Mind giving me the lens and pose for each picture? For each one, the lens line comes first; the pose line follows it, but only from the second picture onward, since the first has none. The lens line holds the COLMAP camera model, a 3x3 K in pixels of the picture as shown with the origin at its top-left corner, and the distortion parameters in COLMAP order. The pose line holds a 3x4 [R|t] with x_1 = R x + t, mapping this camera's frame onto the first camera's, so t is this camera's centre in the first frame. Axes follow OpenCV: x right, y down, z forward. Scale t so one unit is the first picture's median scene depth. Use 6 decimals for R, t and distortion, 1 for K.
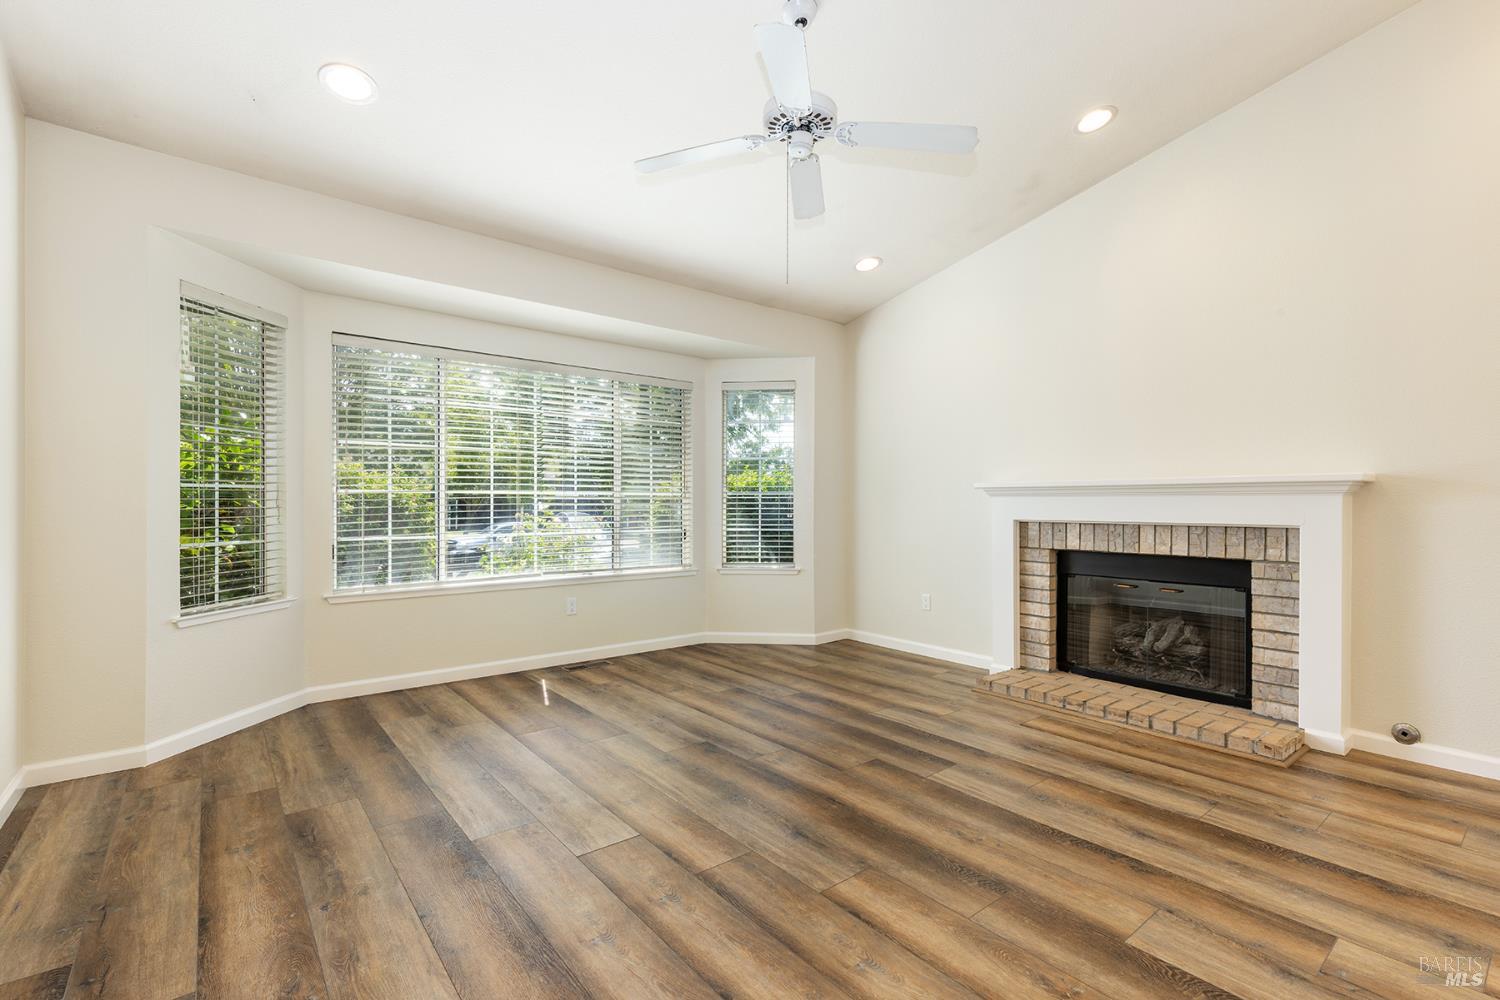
lens RADIAL K [[674.3, 0, 759.4], [0, 674.3, 509.0], [0, 0, 1]] dist [0.007848, -0.001129]
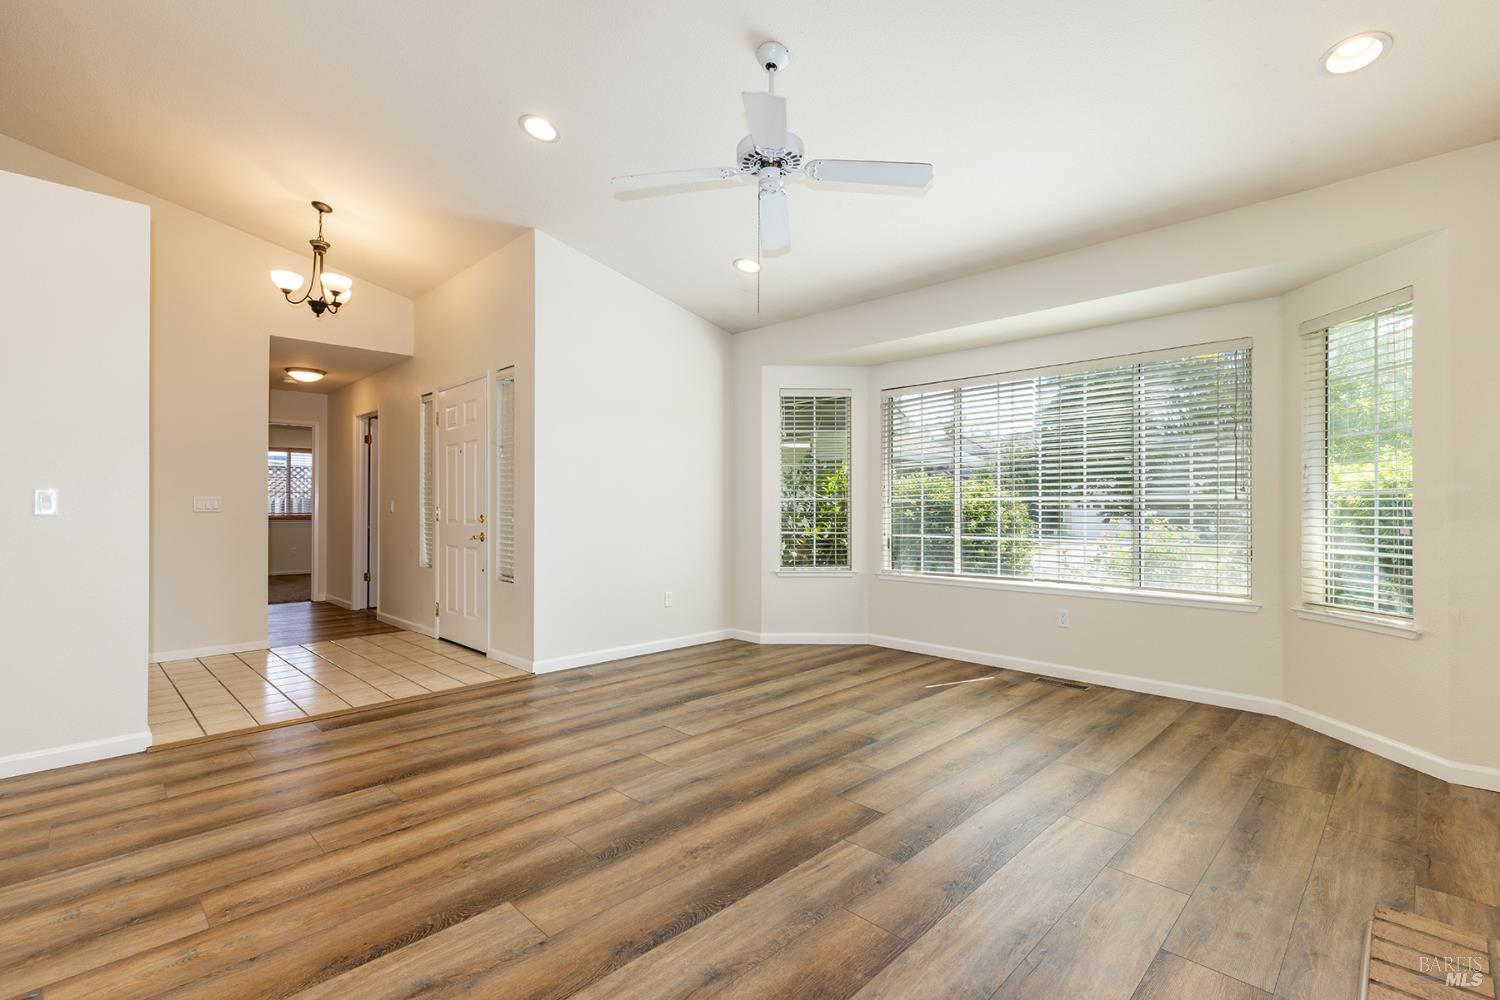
lens RADIAL K [[674.3, 0, 753.7], [0, 674.3, 510.5], [0, 0, 1]] dist [0.007848, -0.001129]
pose [[0.109612, 0.000721, -0.993974, 0.869891], [-0.009016, 0.999959, -0.000269, -0.003313], [0.993934, 0.008991, 0.109614, 0.655925]]
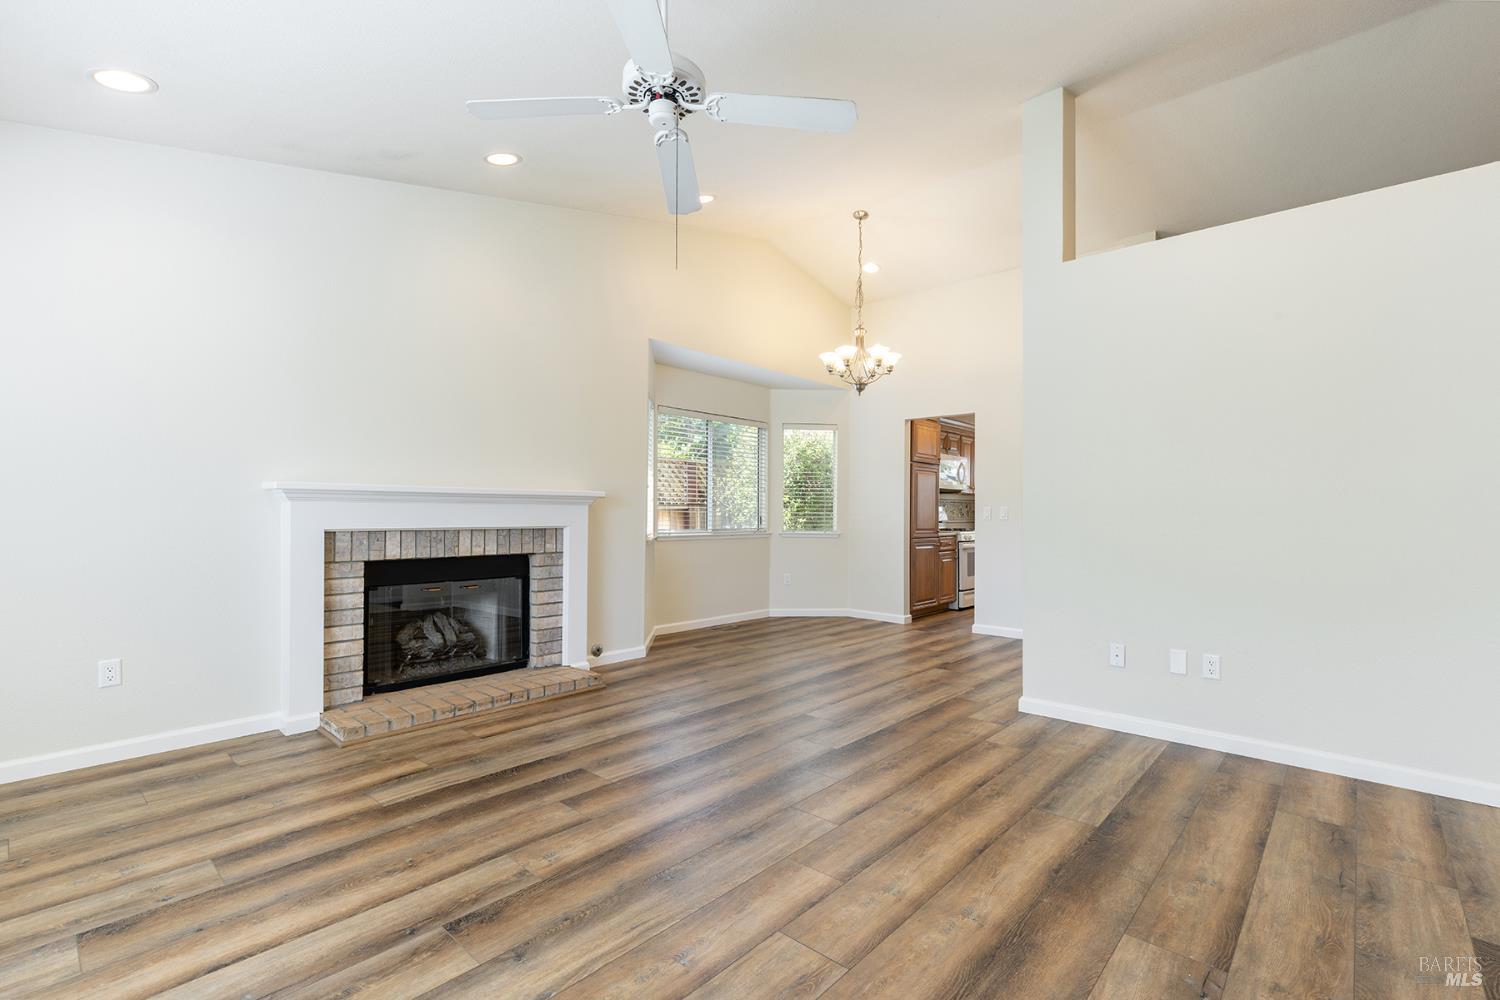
lens RADIAL K [[674.3, 0, 752.4], [0, 674.3, 513.1], [0, 0, 1]] dist [0.007848, -0.001129]
pose [[-0.153139, -0.004808, 0.988193, -0.647561], [0.000851, 0.999987, 0.004997, -0.009696], [-0.988204, 0.001607, -0.153133, 0.780247]]
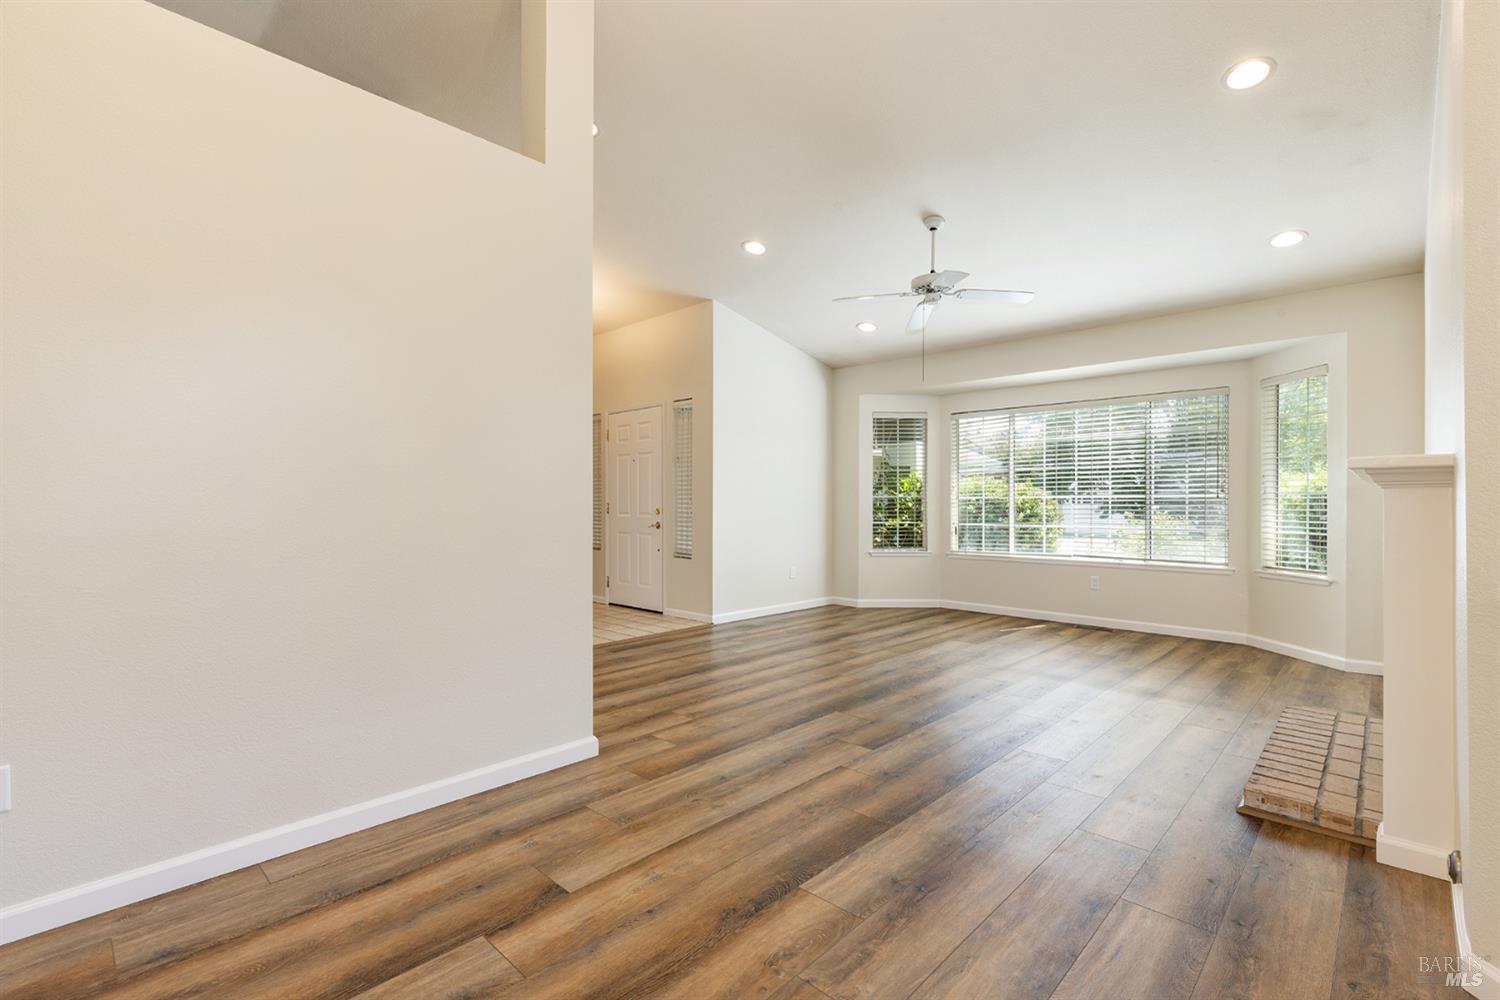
lens RADIAL K [[674.3, 0, 752.0], [0, 674.3, 510.1], [0, 0, 1]] dist [0.007848, -0.001129]
pose [[0.126650, 0.006522, -0.991926, 1.331004], [-0.009060, 0.999944, 0.005418, 0.002437], [0.991906, 0.008301, 0.126702, 0.241612]]
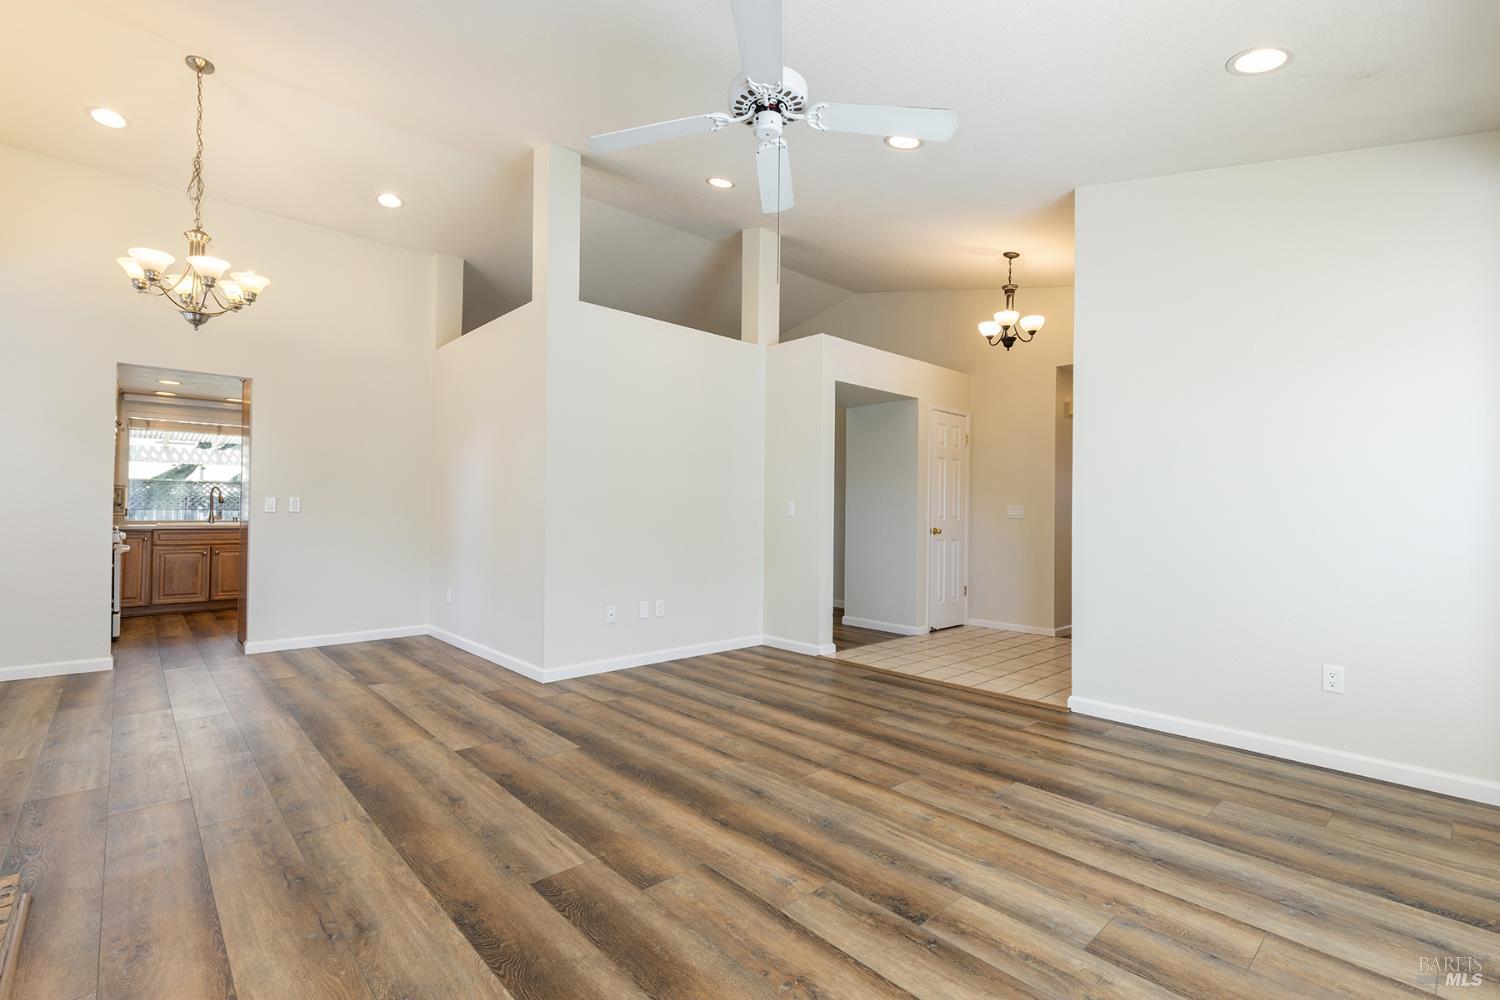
lens RADIAL K [[674.3, 0, 760.5], [0, 674.3, 513.9], [0, 0, 1]] dist [0.007848, -0.001129]
pose [[-0.997444, -0.014283, -0.070014, 0.097348], [-0.015005, 0.999840, 0.009789, -0.010457], [0.069863, 0.010814, -0.997498, 1.475351]]
